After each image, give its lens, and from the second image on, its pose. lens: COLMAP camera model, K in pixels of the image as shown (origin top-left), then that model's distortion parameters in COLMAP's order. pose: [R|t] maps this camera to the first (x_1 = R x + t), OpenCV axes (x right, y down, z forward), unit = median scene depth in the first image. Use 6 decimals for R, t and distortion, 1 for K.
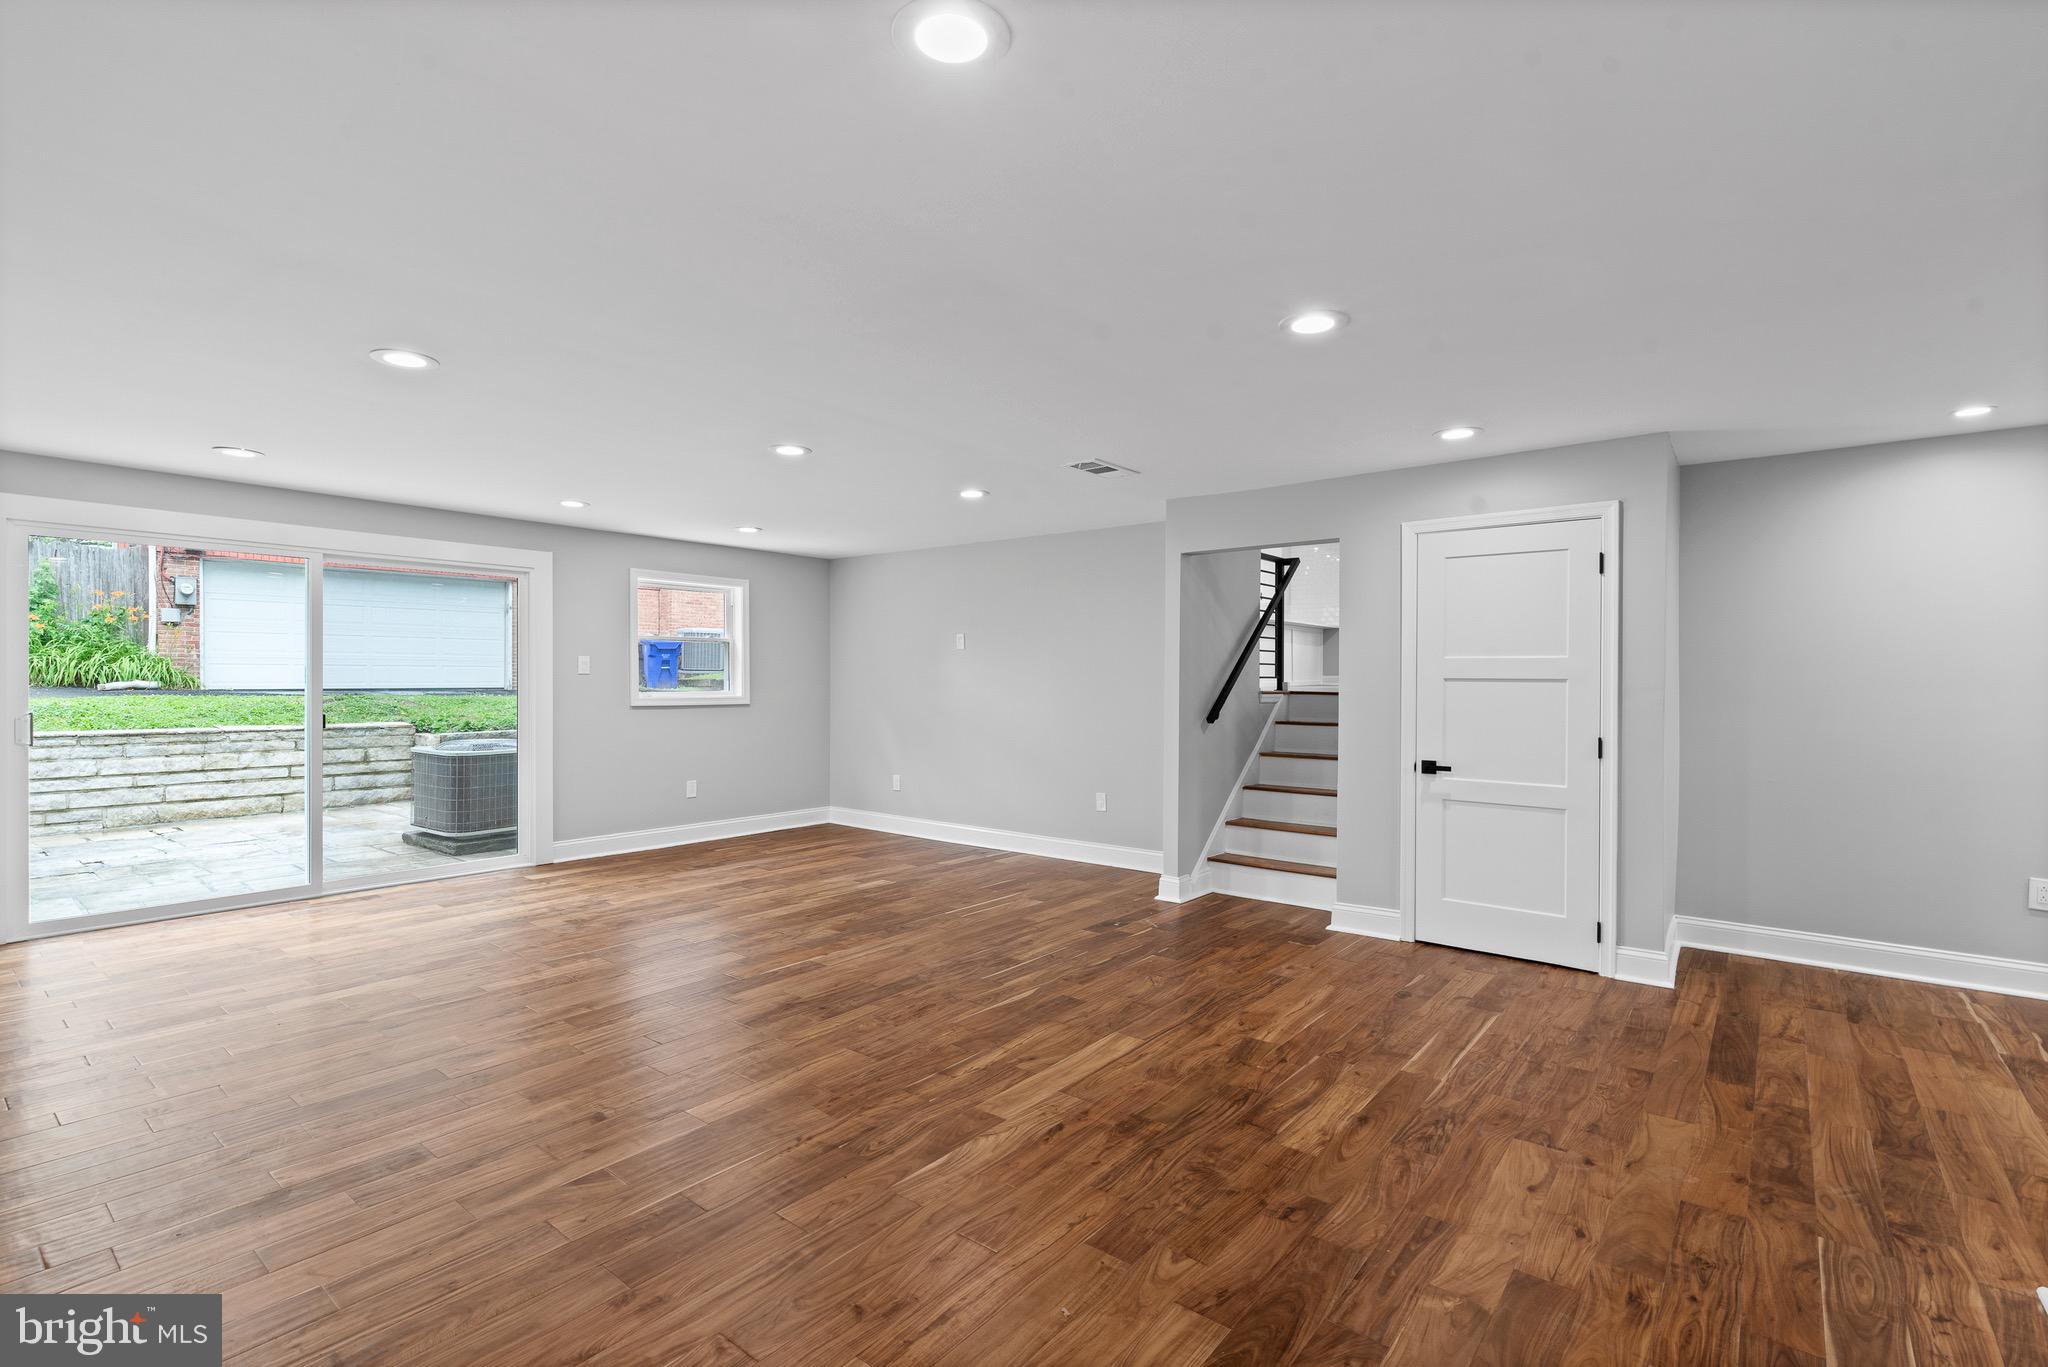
lens RADIAL K [[939.2, 0, 1024.0], [0, 939.2, 683.5], [0, 0, 1]] dist [0.005876, 0.000363]
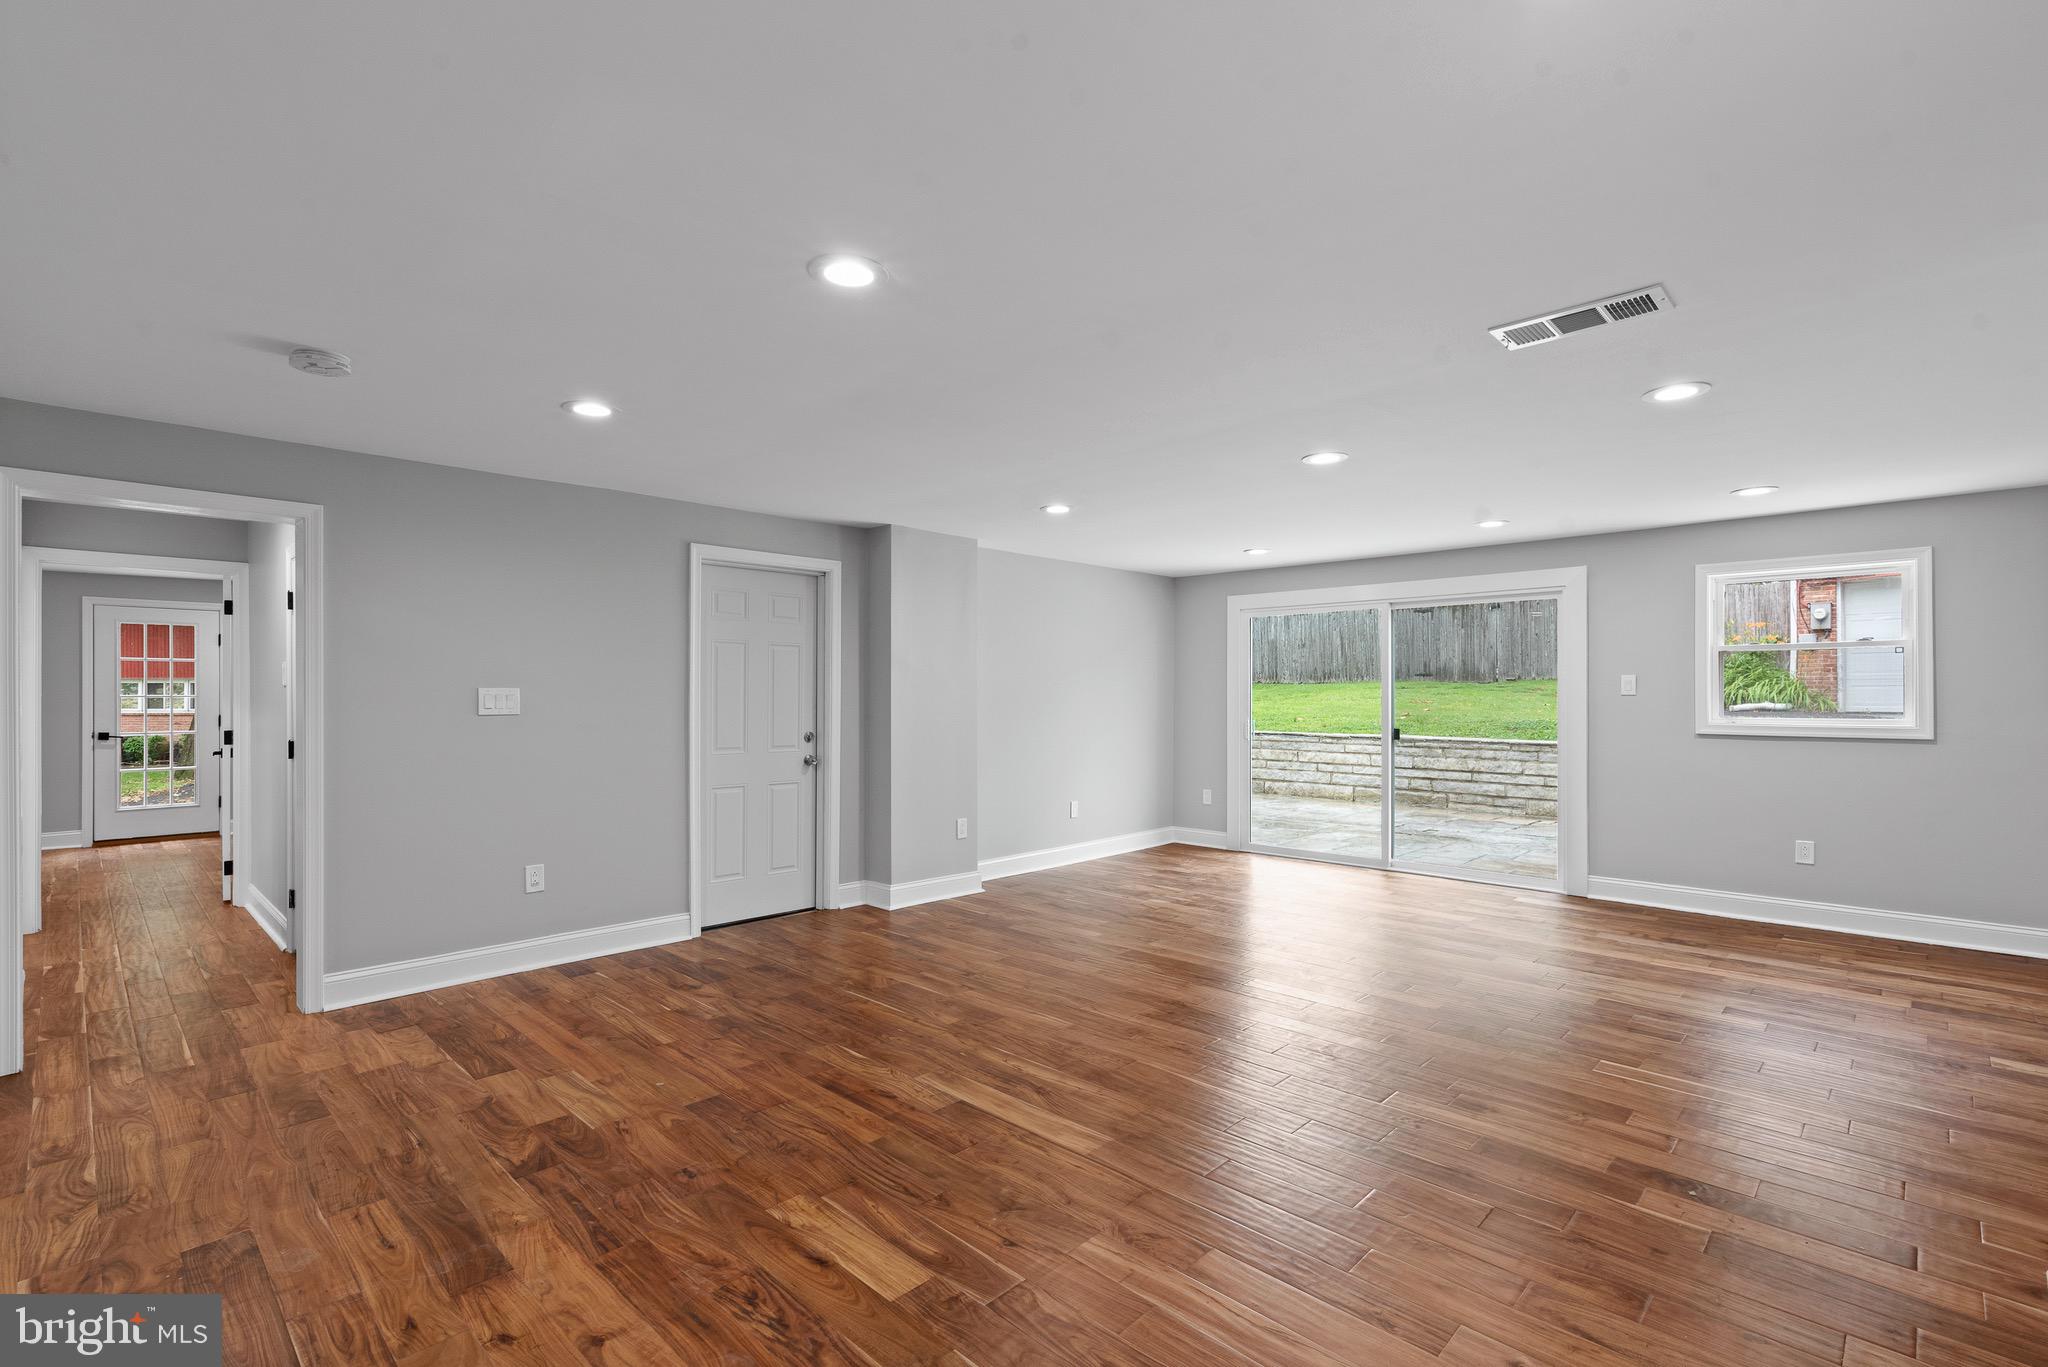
lens RADIAL K [[928.7, 0, 1020.8], [0, 928.7, 704.3], [0, 0, 1]] dist [-0.000010, -0.000127]
pose [[-0.092767, 0.003480, -0.995682, 0.665178], [-0.005391, 0.999977, 0.003997, -0.002781], [0.995673, 0.005739, -0.092746, 0.738552]]
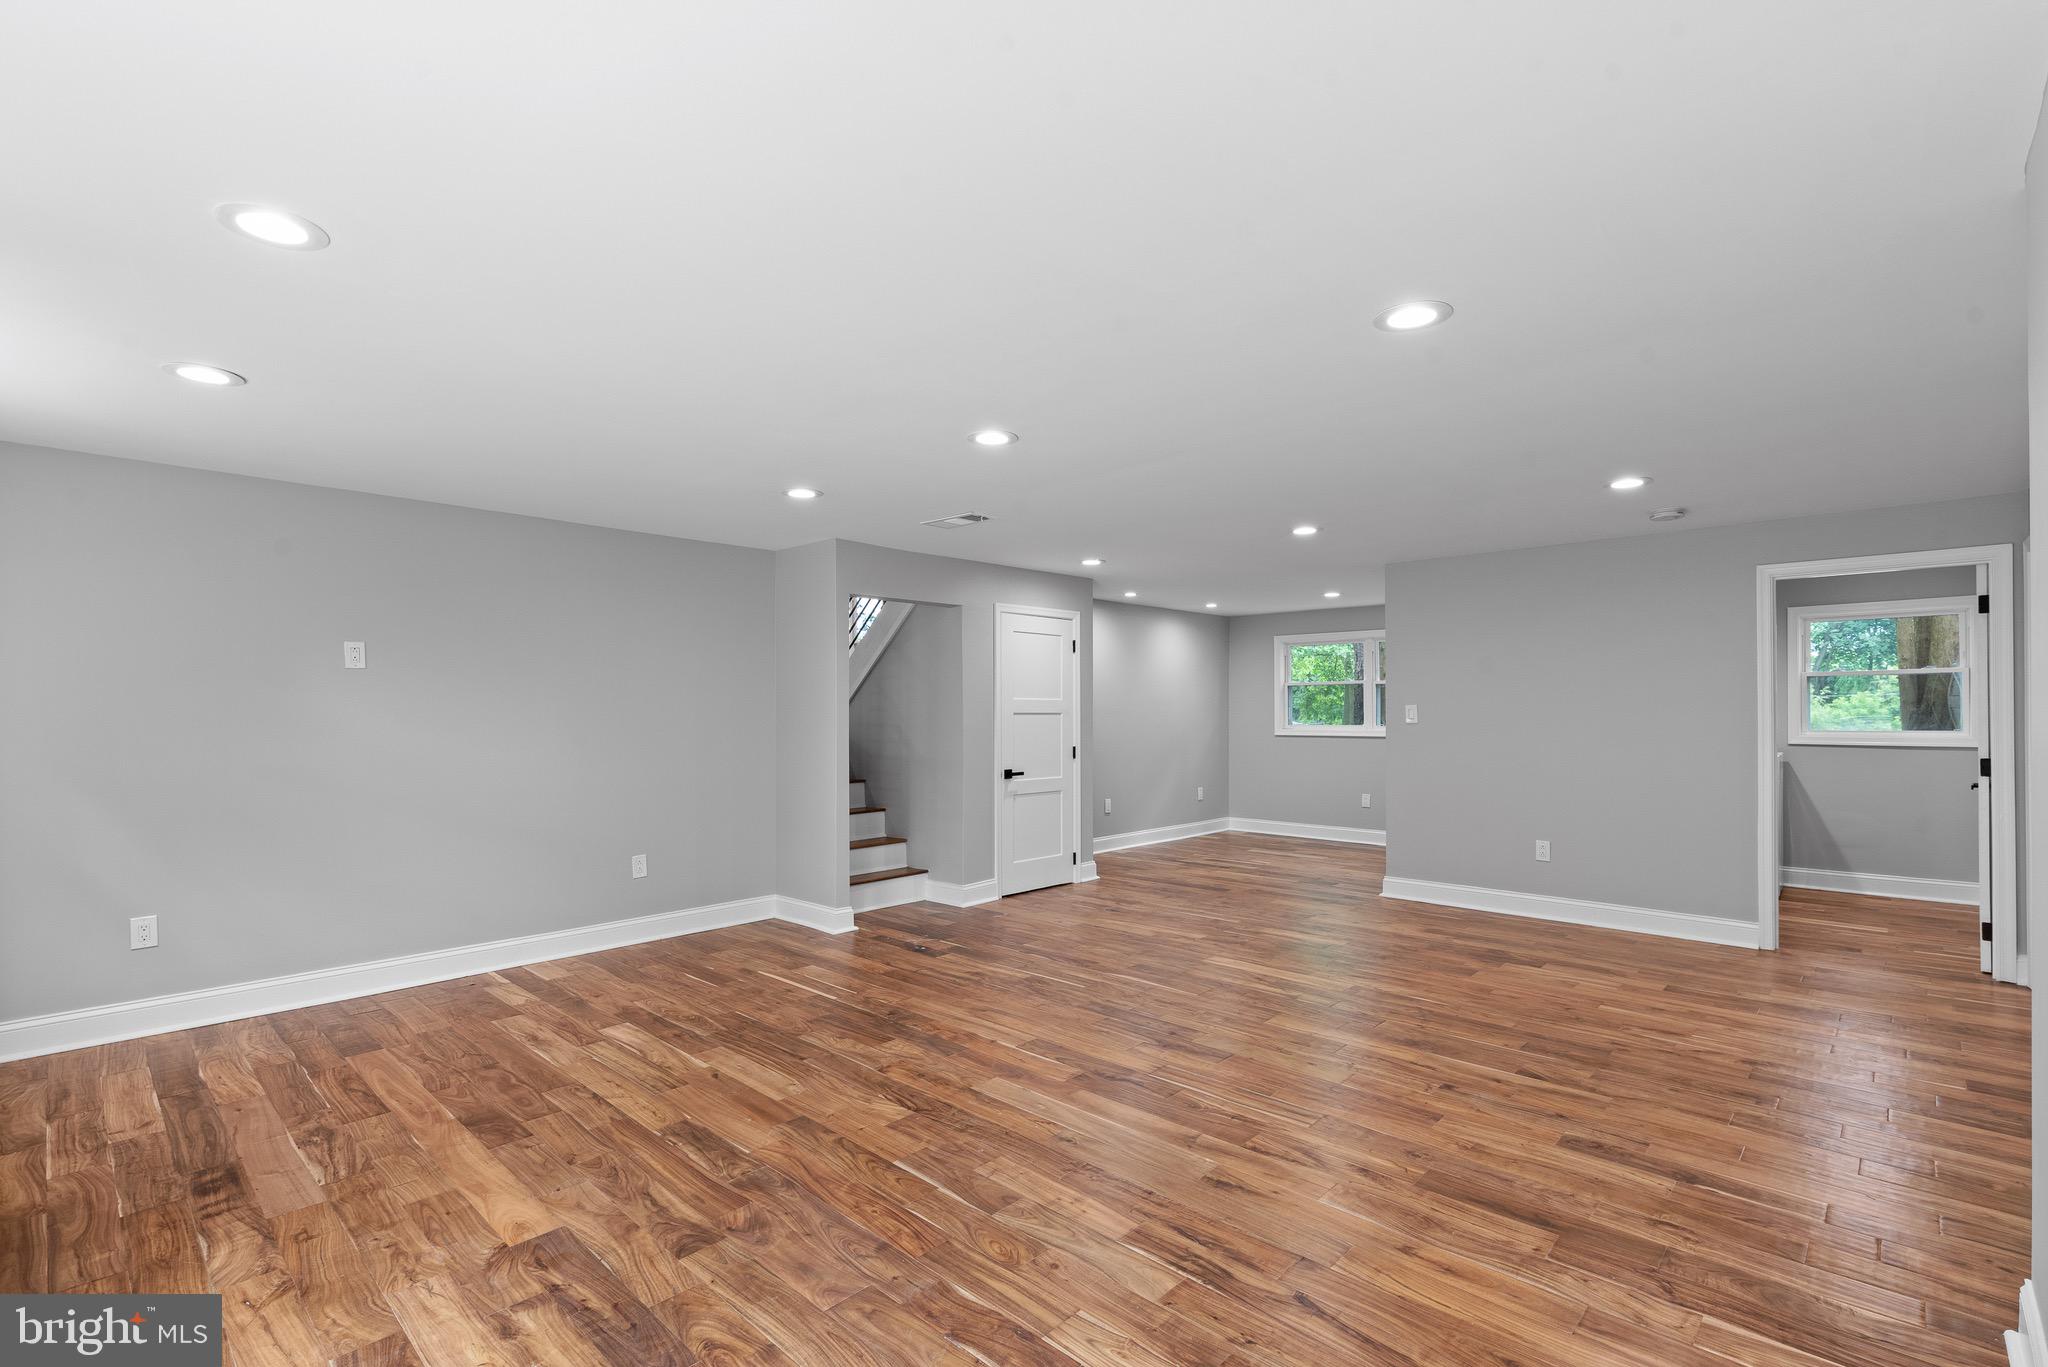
lens RADIAL K [[928.7, 0, 1020.8], [0, 928.7, 704.3], [0, 0, 1]] dist [-0.000010, -0.000127]
pose [[0.081718, 0.004901, 0.996643, -0.995068], [0.009277, 0.999941, -0.005678, -0.010168], [-0.996612, 0.009709, 0.081668, 0.859657]]
